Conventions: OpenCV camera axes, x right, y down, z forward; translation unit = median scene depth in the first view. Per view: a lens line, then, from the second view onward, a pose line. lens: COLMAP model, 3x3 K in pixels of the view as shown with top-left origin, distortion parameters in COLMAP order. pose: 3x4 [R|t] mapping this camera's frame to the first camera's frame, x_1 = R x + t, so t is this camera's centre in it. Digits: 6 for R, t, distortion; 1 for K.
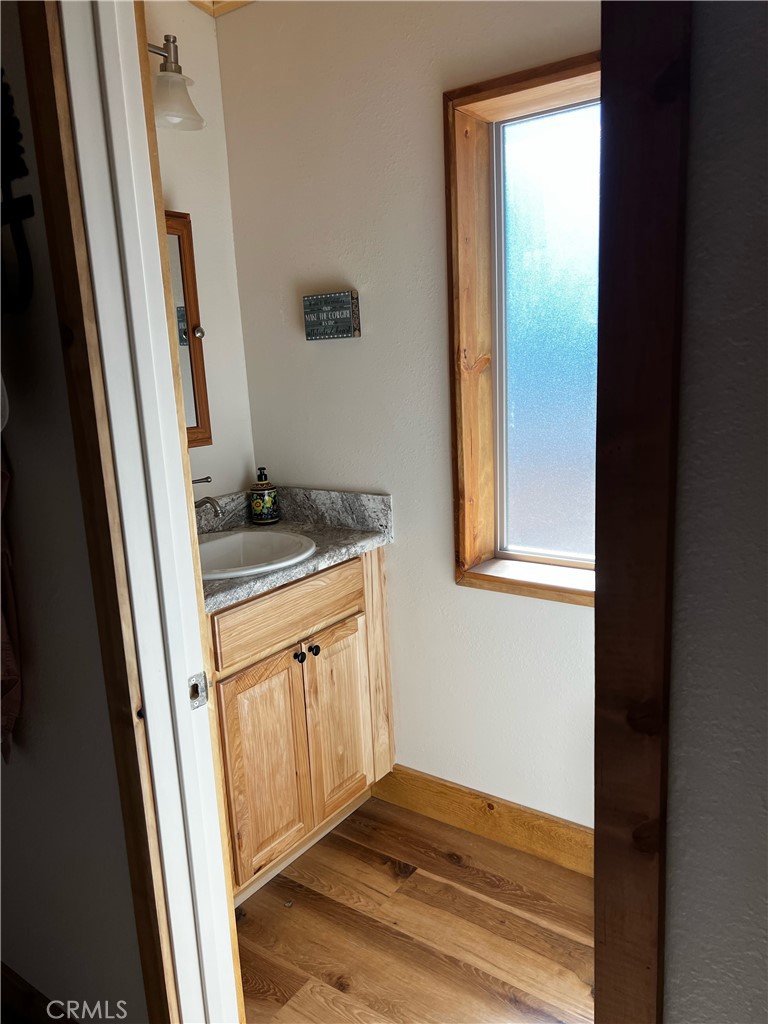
lens RADIAL K [[762.3, 0, 385.0], [0, 762.3, 516.9], [0, 0, 1]] dist [0.044802, -0.057053]
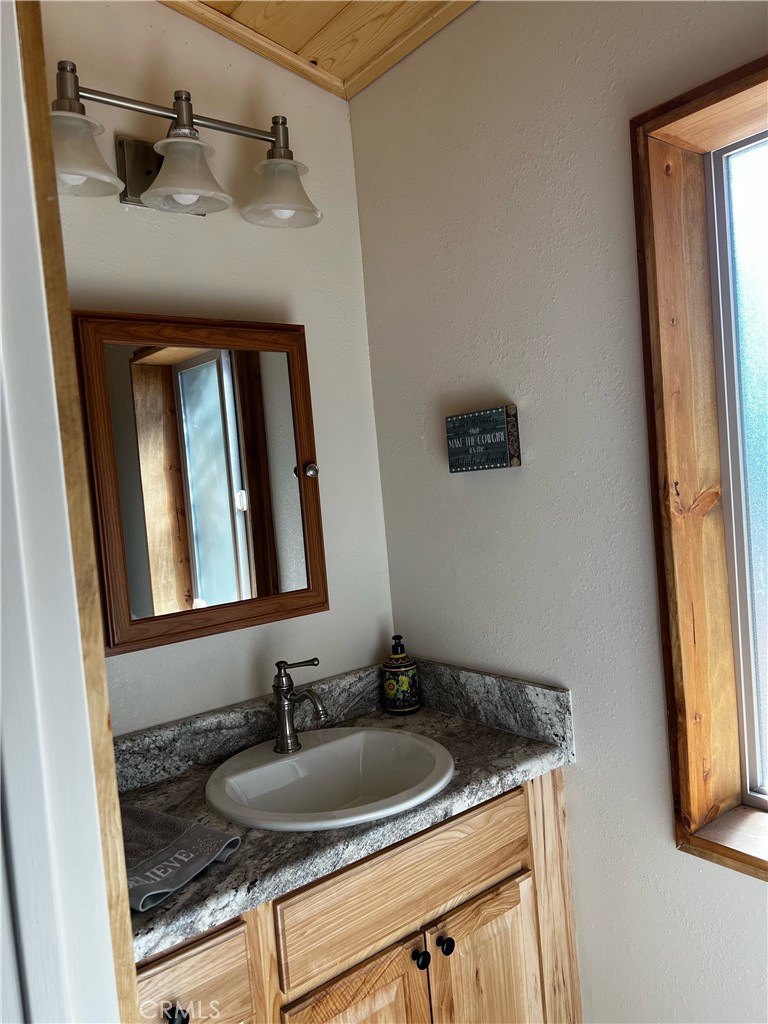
lens RADIAL K [[749.8, 0, 384.0], [0, 749.8, 512.0], [0, 0, 1]] dist [0.080401, -0.104835]
pose [[0.959737, -0.019506, -0.280222, 0.044209], [-0.021067, 0.989778, -0.141051, -0.094533], [0.280108, 0.141275, 0.949516, 0.310129]]
